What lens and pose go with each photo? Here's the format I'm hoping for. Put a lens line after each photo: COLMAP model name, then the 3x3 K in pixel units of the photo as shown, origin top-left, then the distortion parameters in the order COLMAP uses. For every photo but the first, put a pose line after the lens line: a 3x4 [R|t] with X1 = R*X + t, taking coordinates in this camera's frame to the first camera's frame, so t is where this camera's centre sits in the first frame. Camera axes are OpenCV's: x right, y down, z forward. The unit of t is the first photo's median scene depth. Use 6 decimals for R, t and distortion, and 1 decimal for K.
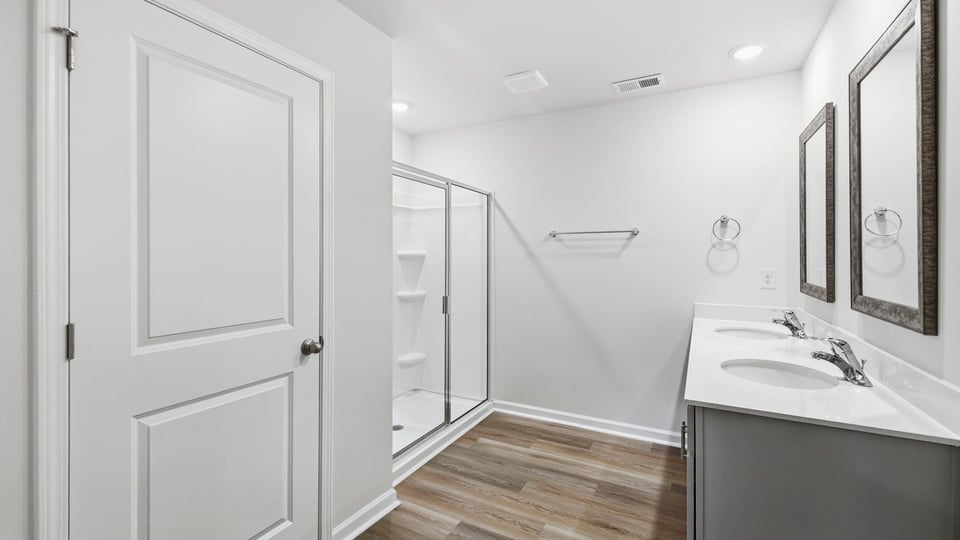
lens RADIAL K [[412.0, 0, 477.7], [0, 412.0, 263.7], [0, 0, 1]] dist [0.003528, 0.000170]
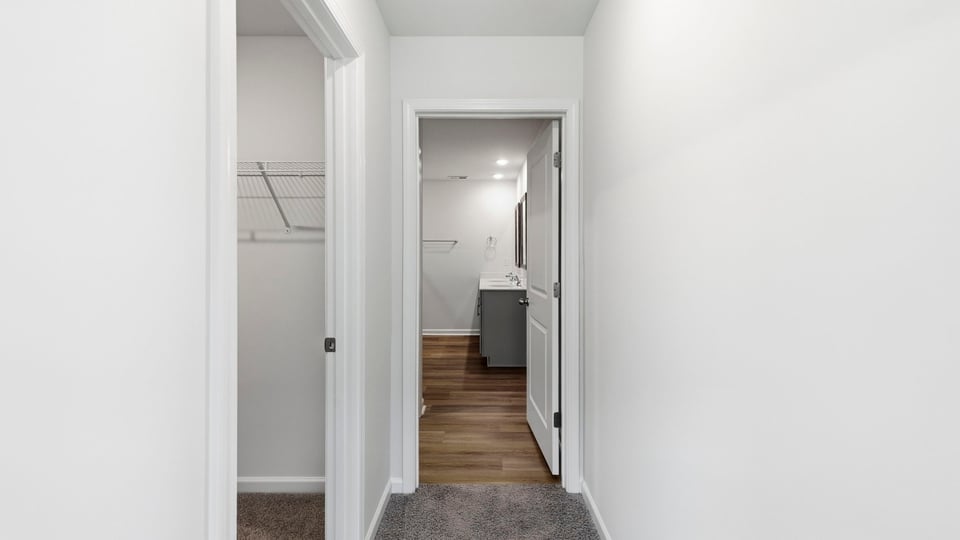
lens RADIAL K [[412.0, 0, 479.0], [0, 412.0, 262.9], [0, 0, 1]] dist [0.003528, 0.000170]
pose [[0.883610, -0.005218, 0.468194, -0.580679], [0.000008, 0.999938, 0.011130, 0.014781], [-0.468224, -0.009831, 0.883555, -1.073730]]
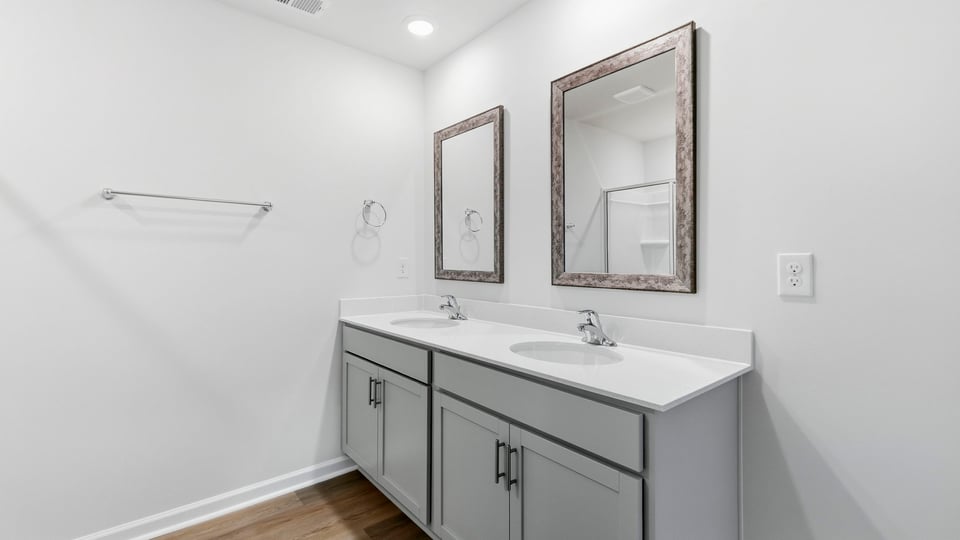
lens RADIAL K [[412.0, 0, 484.0], [0, 412.0, 265.8], [0, 0, 1]] dist [0.003528, 0.000170]
pose [[0.387672, -0.009688, 0.921747, -0.134377], [0.012226, 0.999911, 0.005367, 0.026269], [-0.921716, 0.009188, 0.387756, 0.412693]]
